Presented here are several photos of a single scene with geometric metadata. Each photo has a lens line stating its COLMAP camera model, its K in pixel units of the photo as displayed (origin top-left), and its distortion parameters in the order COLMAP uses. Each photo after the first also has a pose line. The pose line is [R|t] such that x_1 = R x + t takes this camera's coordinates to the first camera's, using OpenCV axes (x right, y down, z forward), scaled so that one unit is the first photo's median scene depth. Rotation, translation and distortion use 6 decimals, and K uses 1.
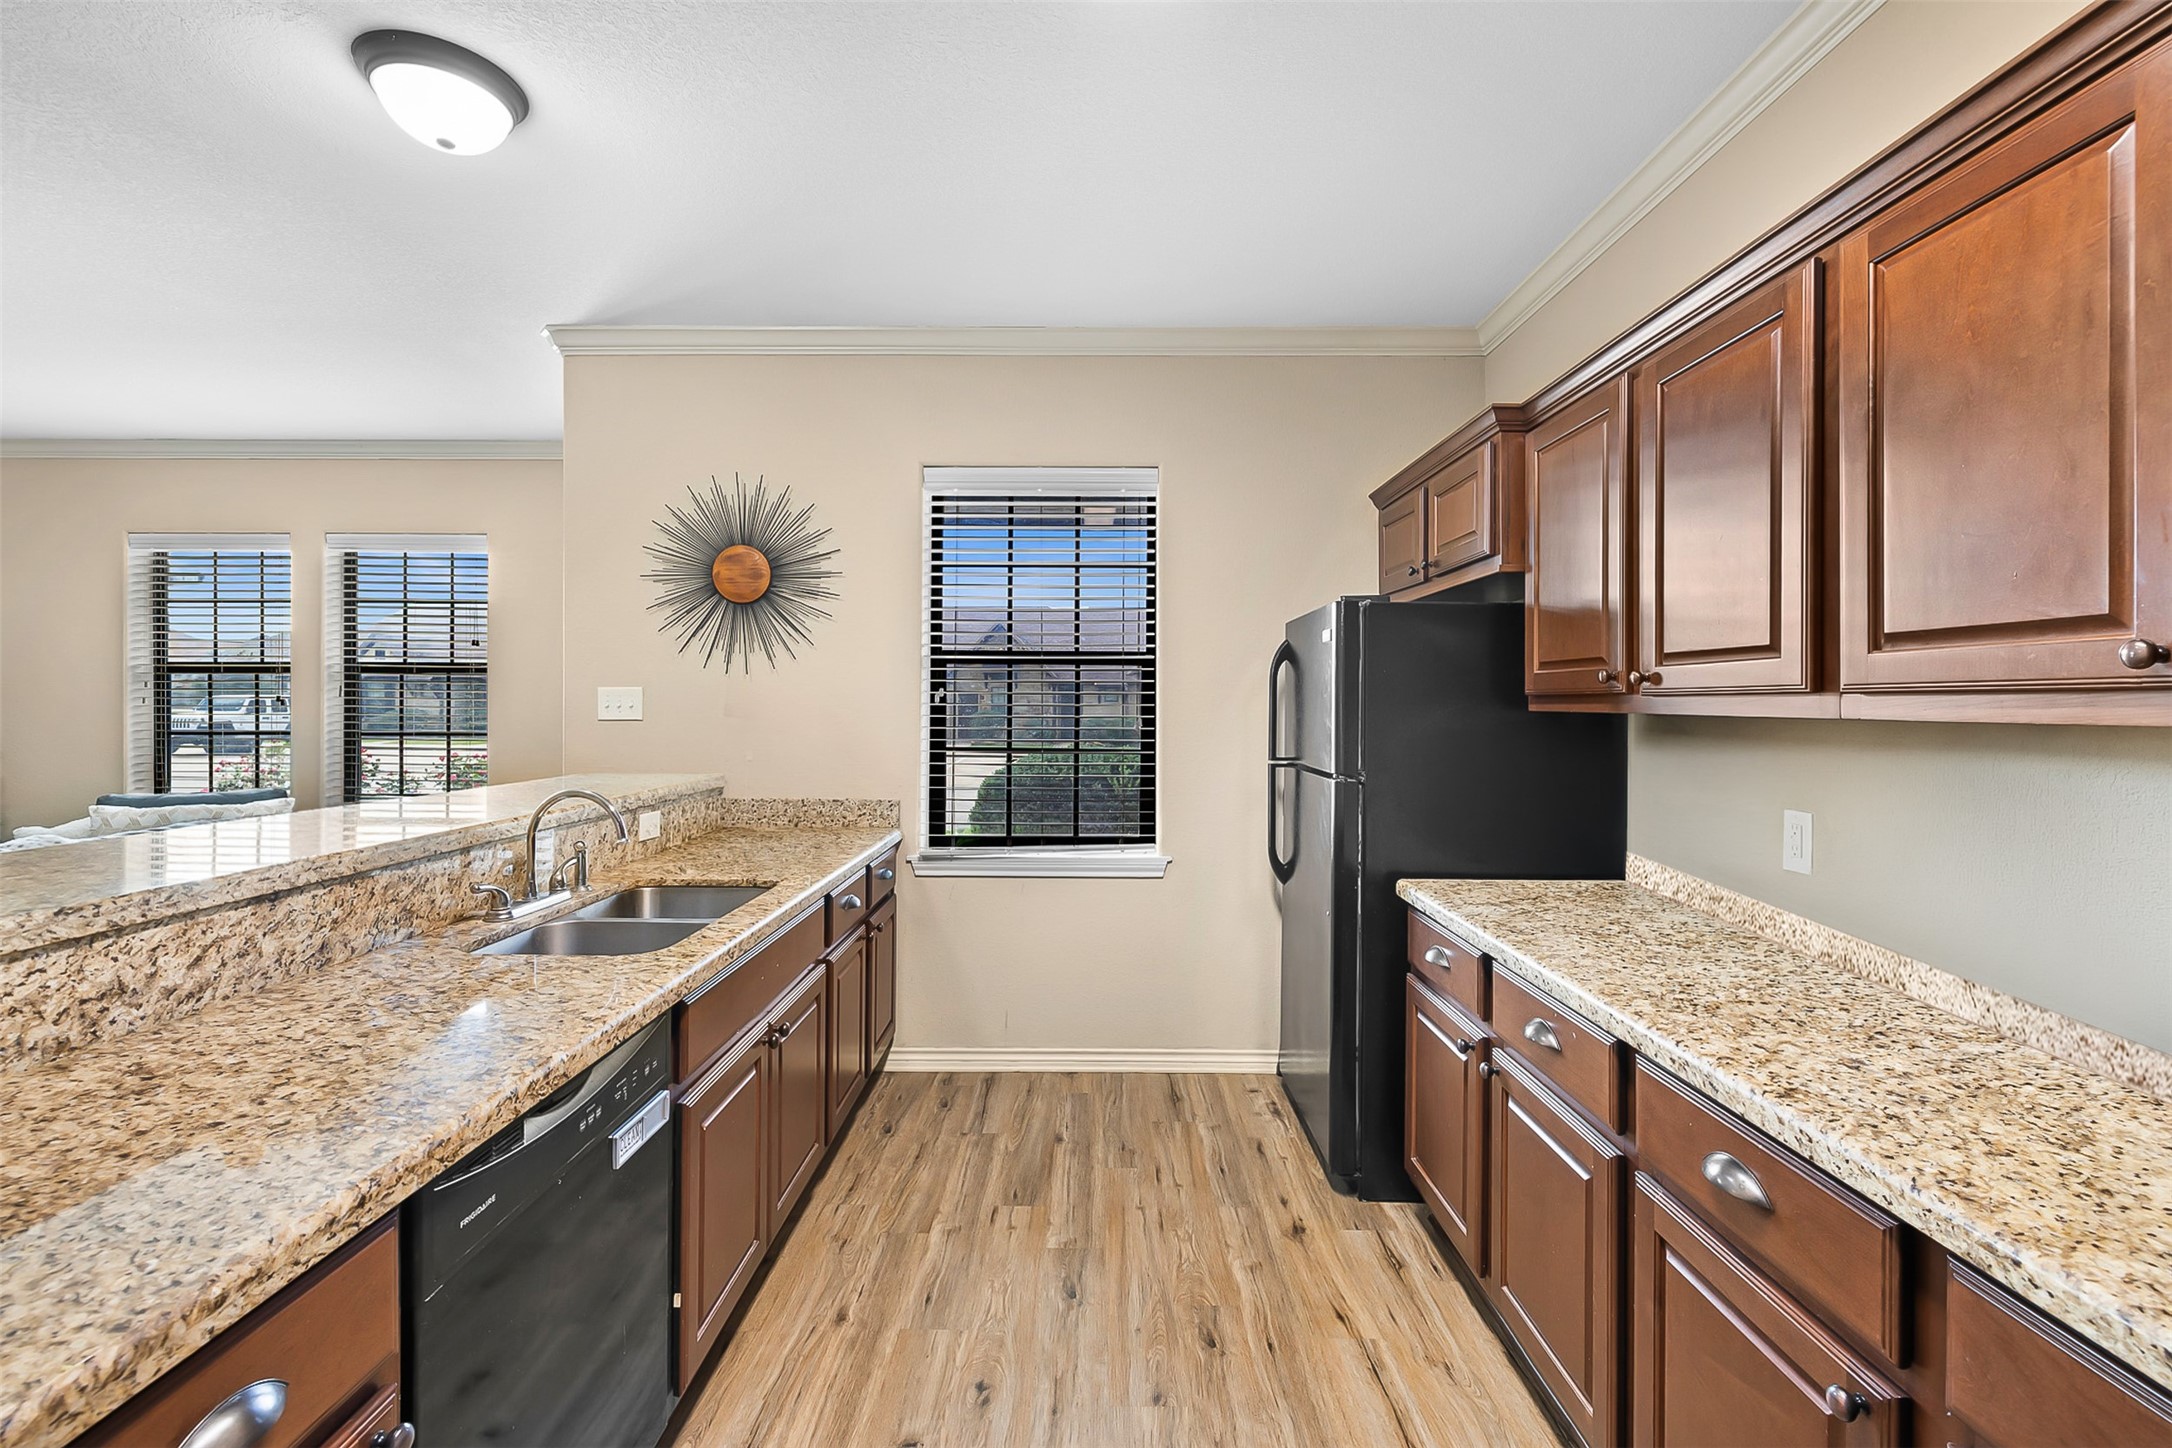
lens RADIAL K [[932.0, 0, 1089.1], [0, 932.0, 707.7], [0, 0, 1]] dist [-0.002190, 0.000208]
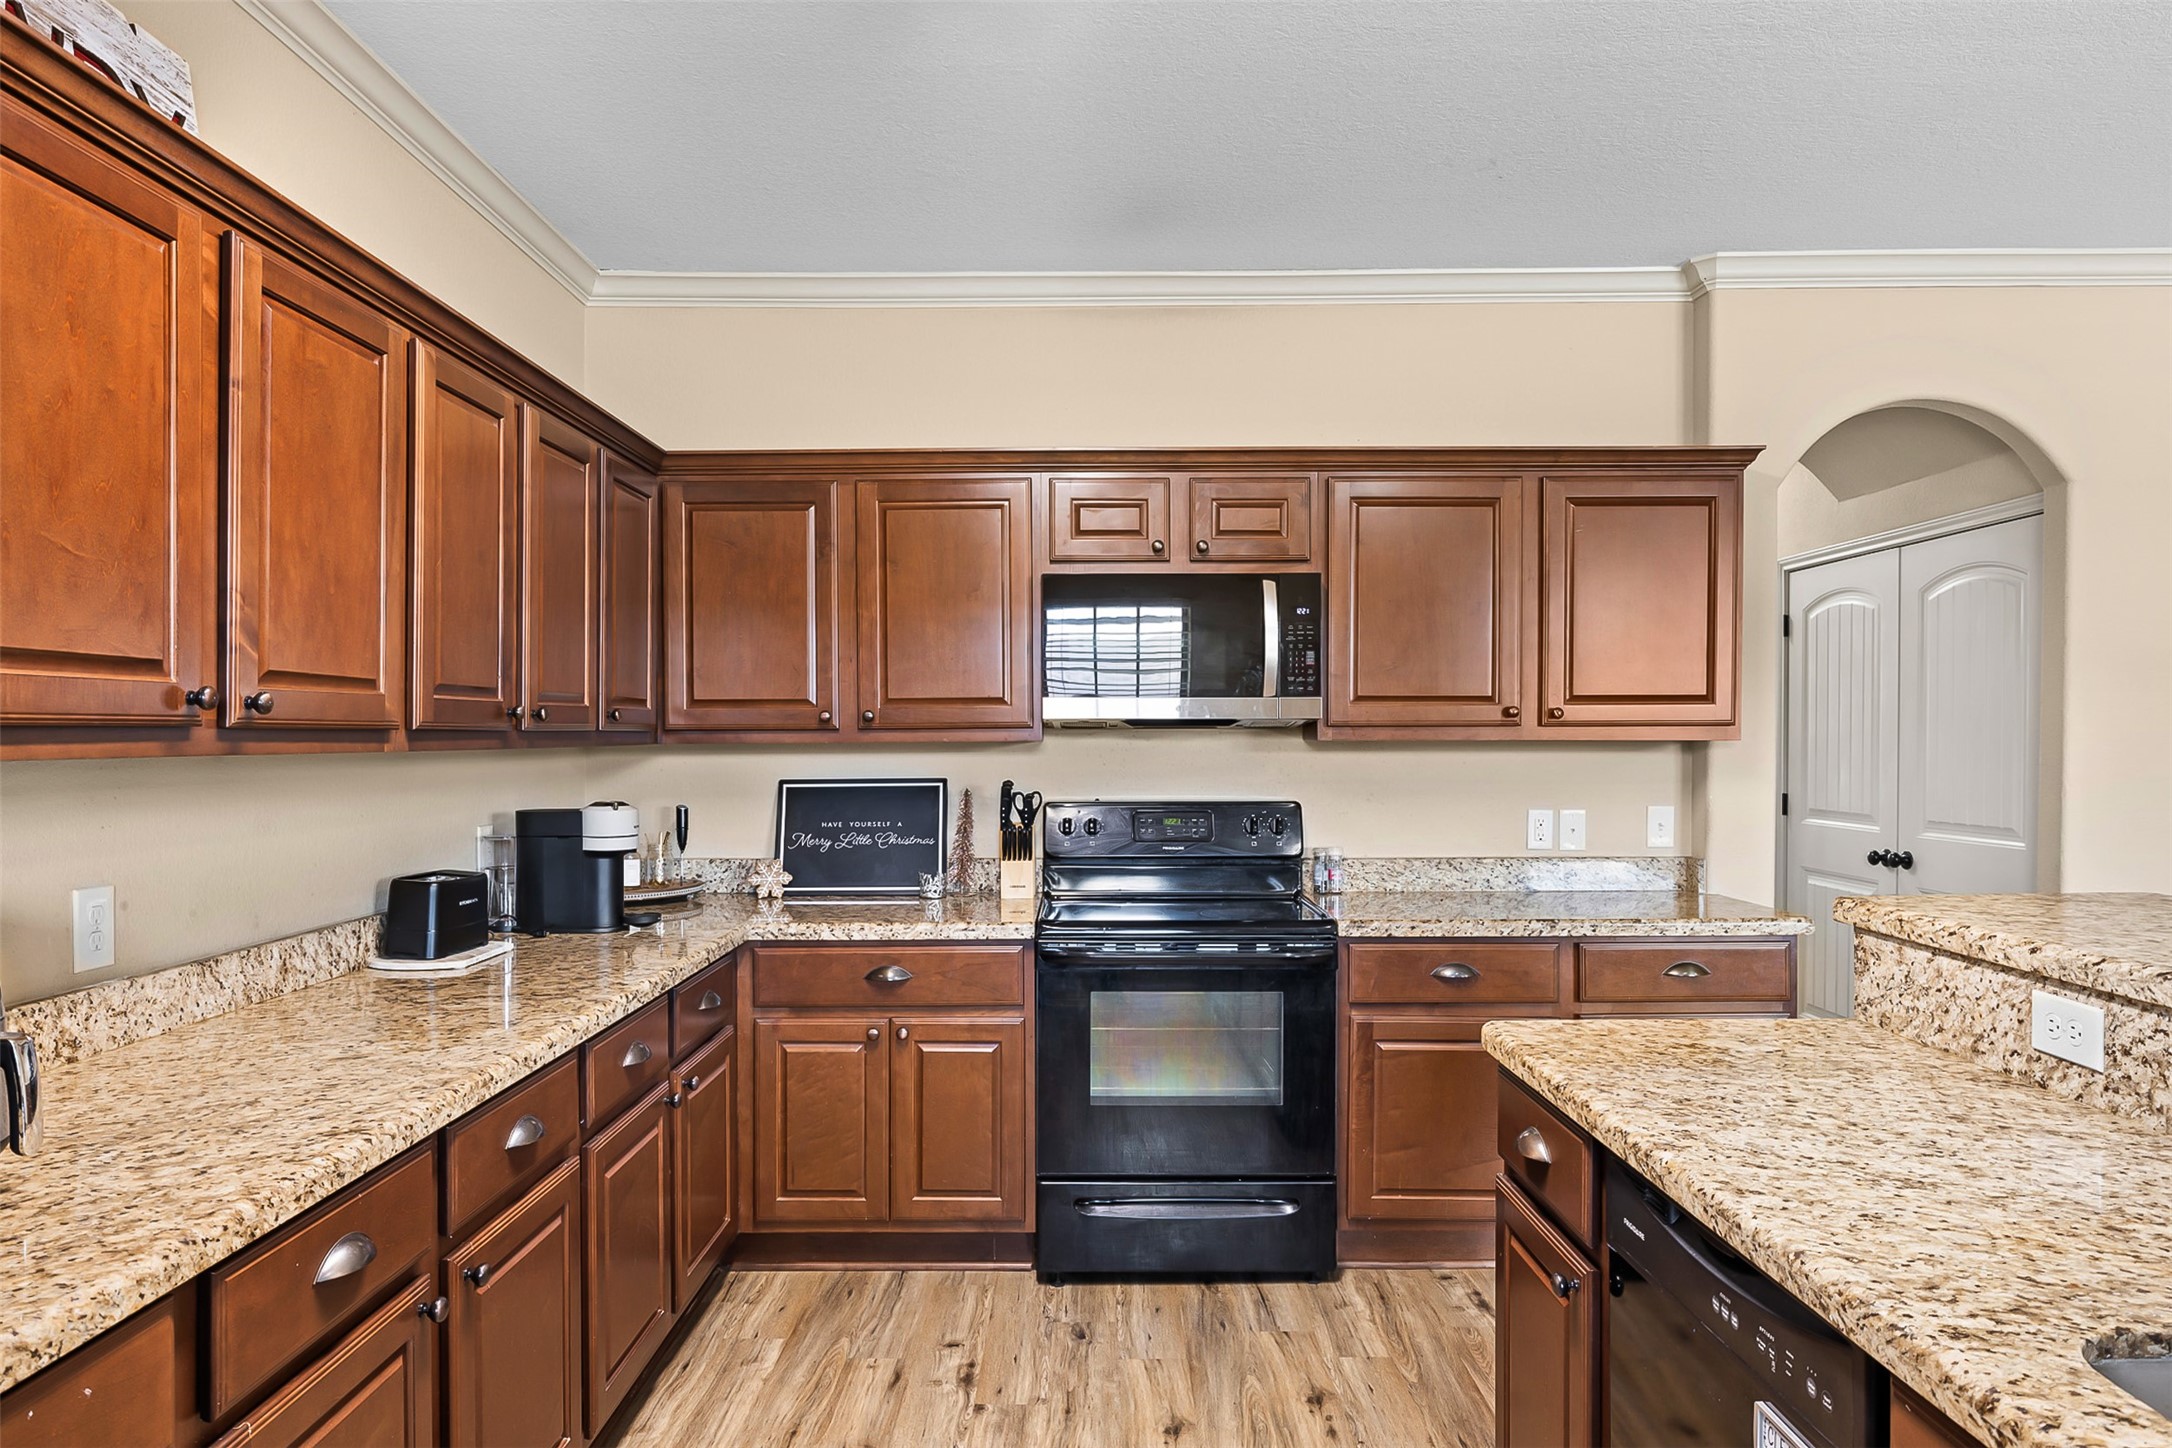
lens RADIAL K [[1334.3, 0, 1071.5], [0, 1334.3, 742.7], [0, 0, 1]] dist [-0.004539, 0.003020]
pose [[-0.999932, -0.005832, 0.010068, -0.028108], [-0.005708, 0.999908, 0.012275, -0.019412], [-0.010139, 0.012216, -0.999874, 2.145690]]
